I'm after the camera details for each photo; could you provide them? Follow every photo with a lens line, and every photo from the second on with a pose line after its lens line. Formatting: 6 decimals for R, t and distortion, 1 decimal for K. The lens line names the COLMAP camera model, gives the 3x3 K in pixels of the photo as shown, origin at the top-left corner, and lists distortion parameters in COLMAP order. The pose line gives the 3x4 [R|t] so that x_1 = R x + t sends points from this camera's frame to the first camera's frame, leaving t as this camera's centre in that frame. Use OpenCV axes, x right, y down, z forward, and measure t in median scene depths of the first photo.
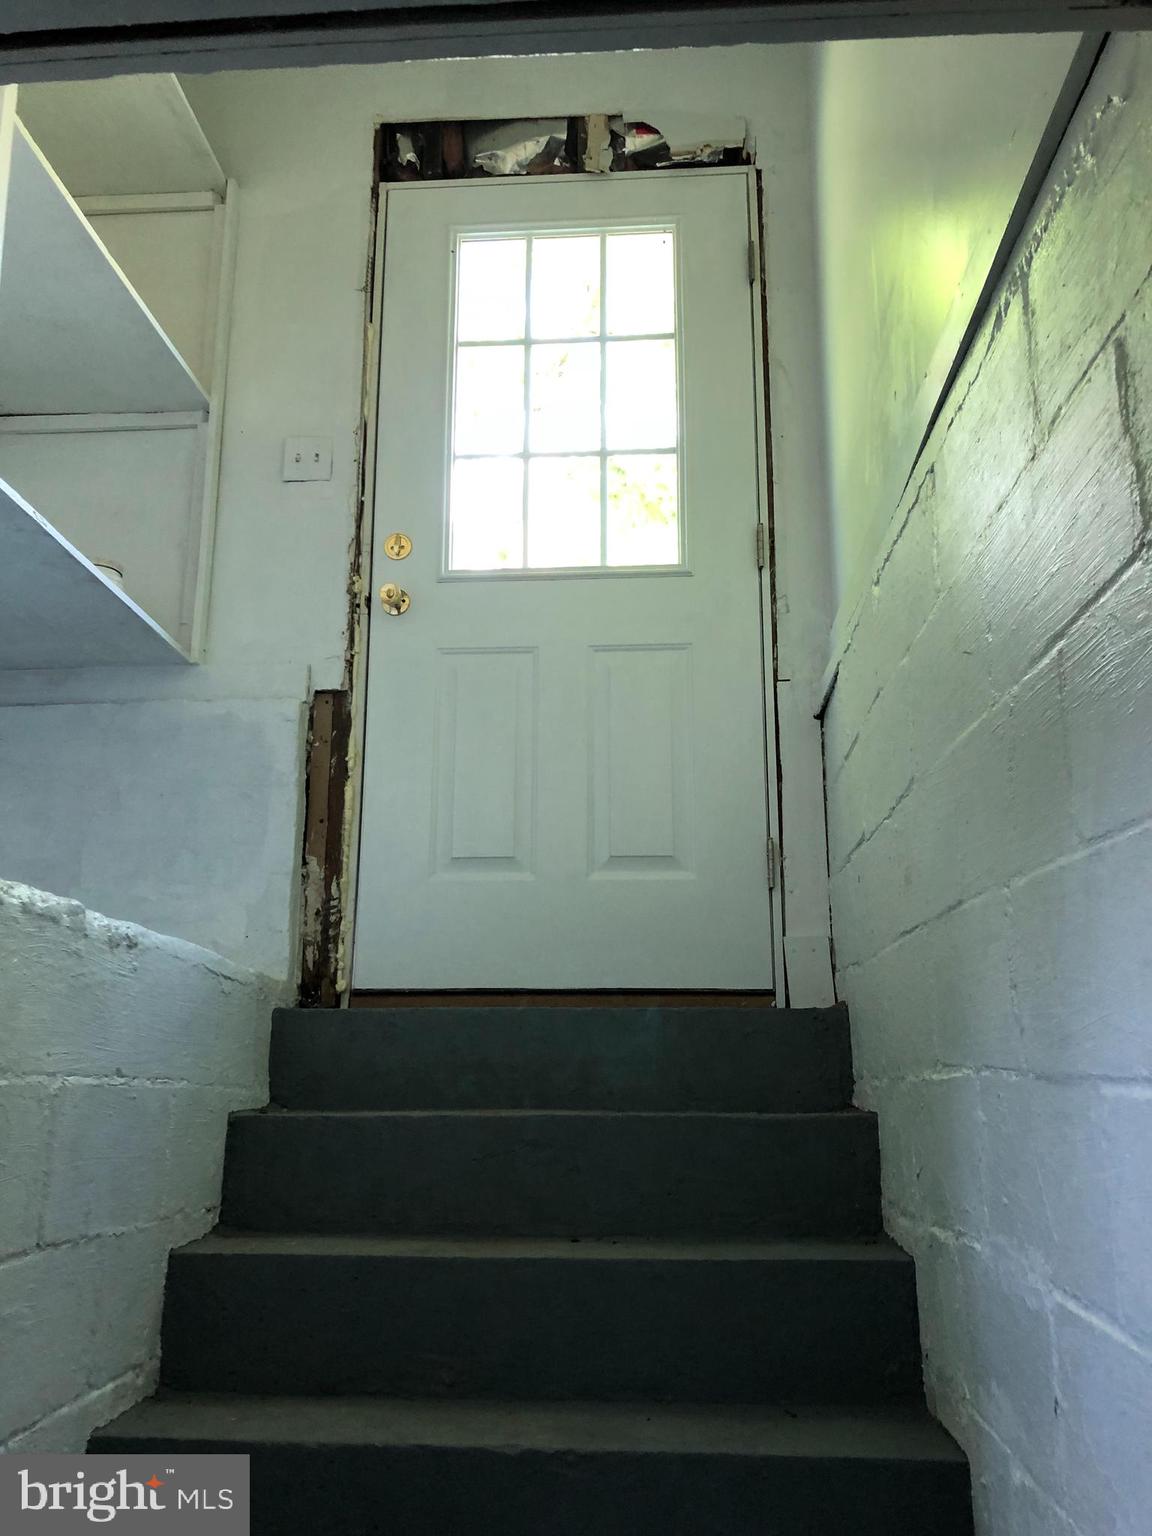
lens RADIAL K [[1261.2, 0, 570.4], [0, 1261.2, 766.2], [0, 0, 1]] dist [0.039280, -0.046210]
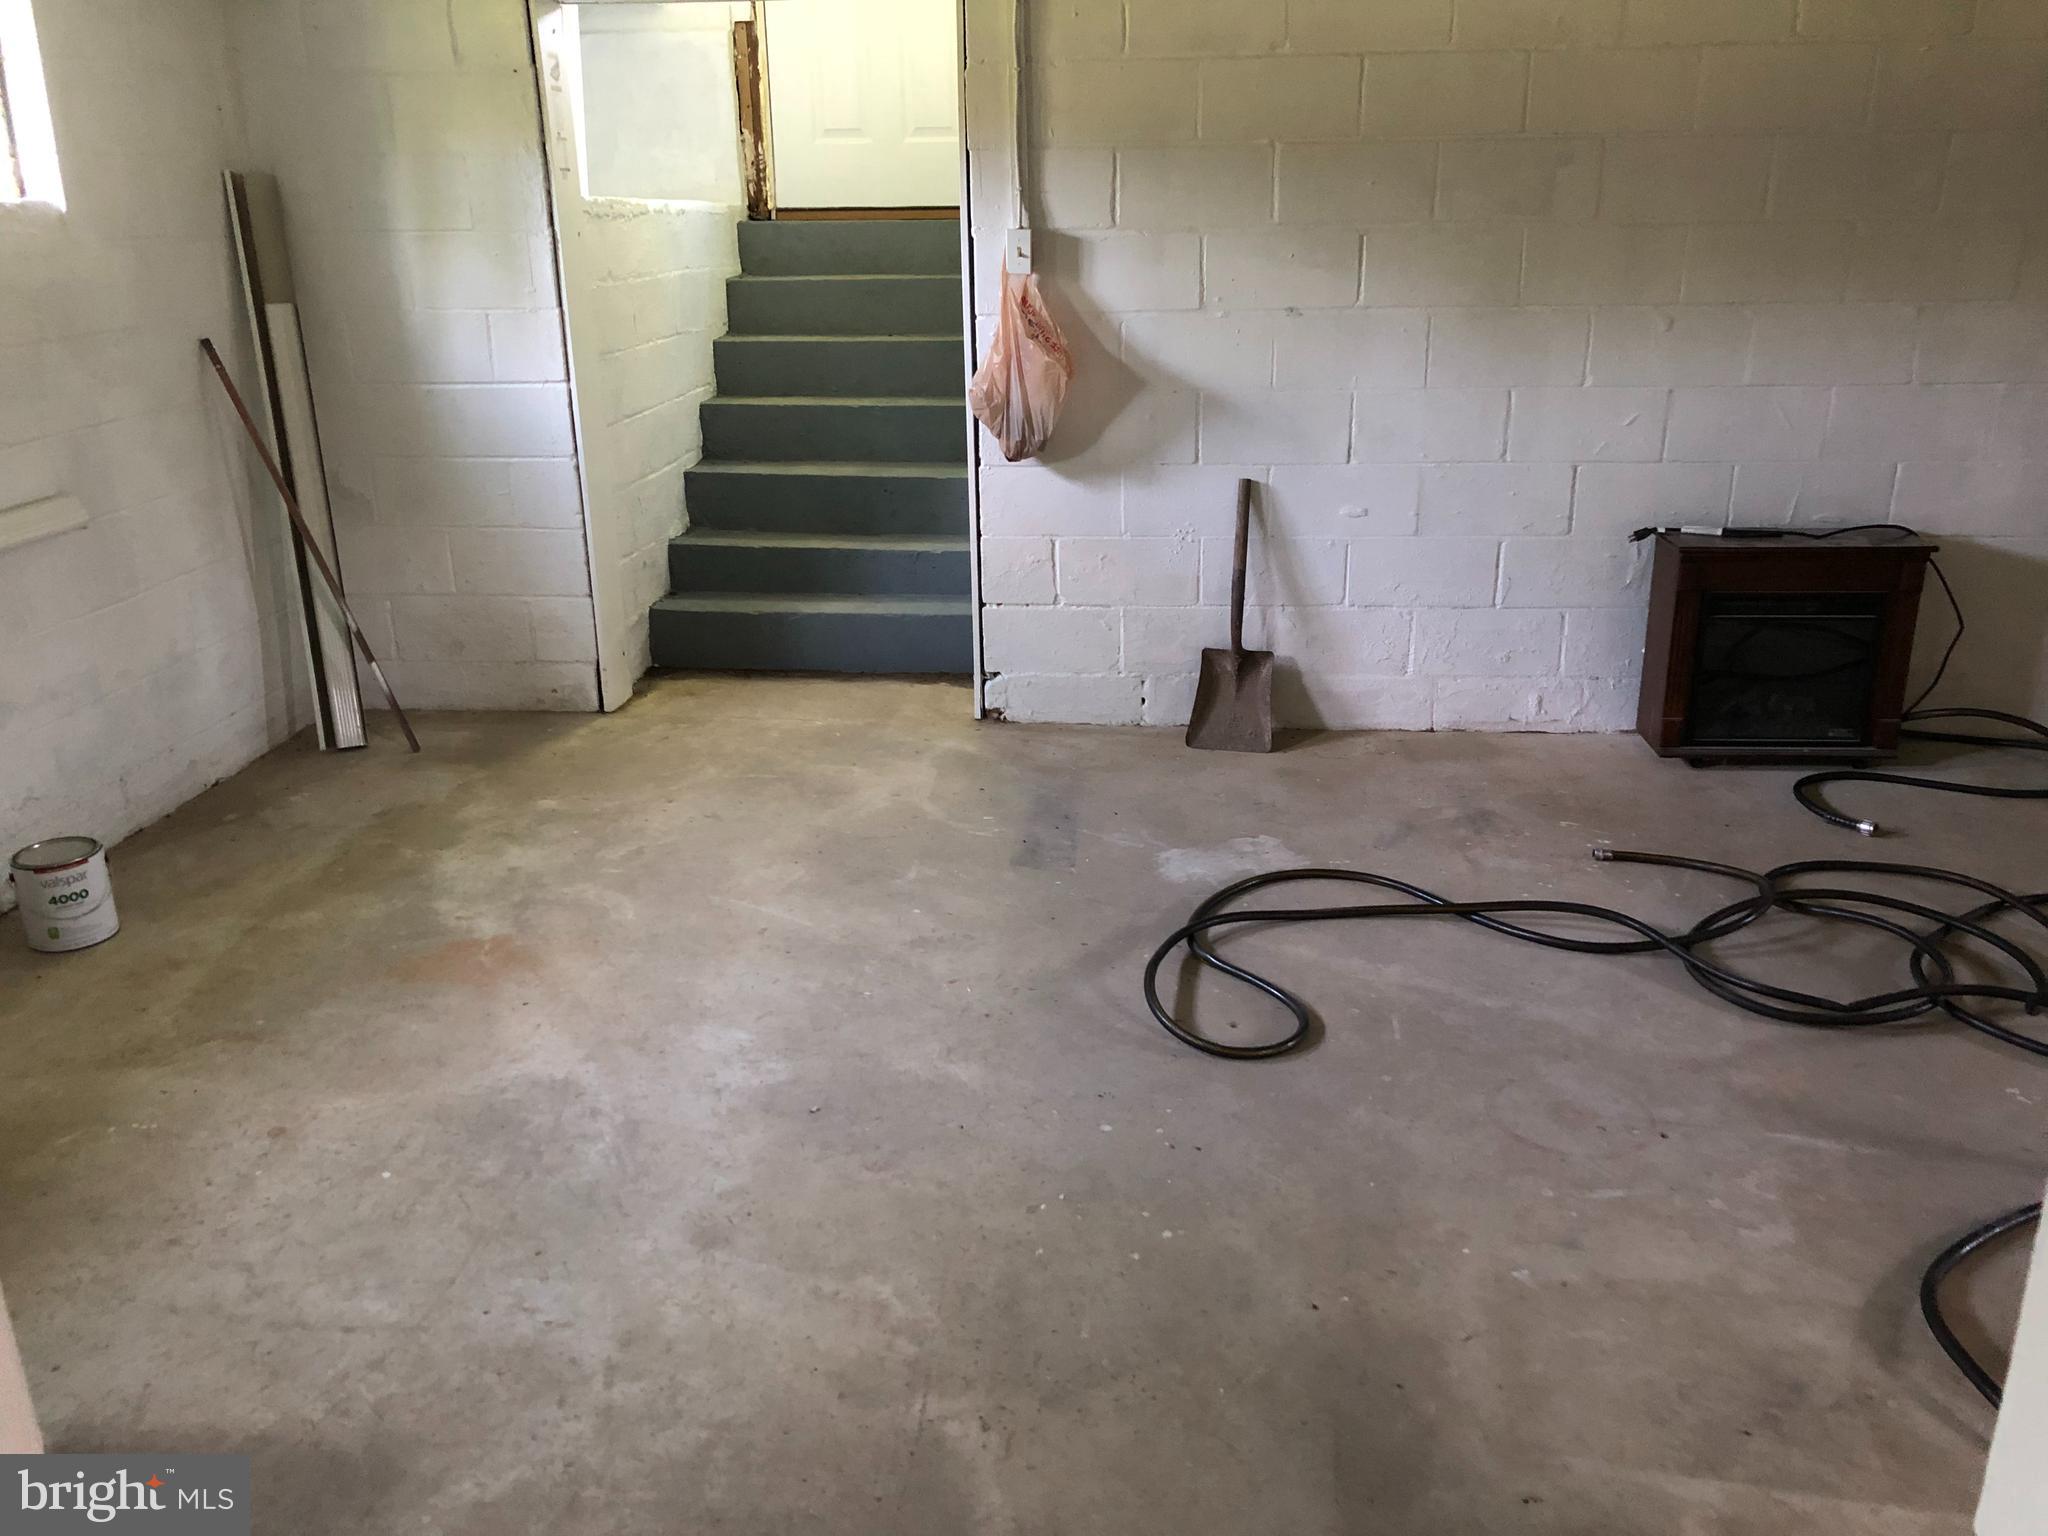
lens RADIAL K [[1681.6, 0, 1028.2], [0, 1681.6, 762.5], [0, 0, 1]] dist [0.039280, -0.046210]
pose [[0.999386, -0.009519, -0.033722, 0.261834], [0.026392, 0.837529, 0.545755, -0.468105], [0.023048, -0.546310, 0.837266, -1.454243]]
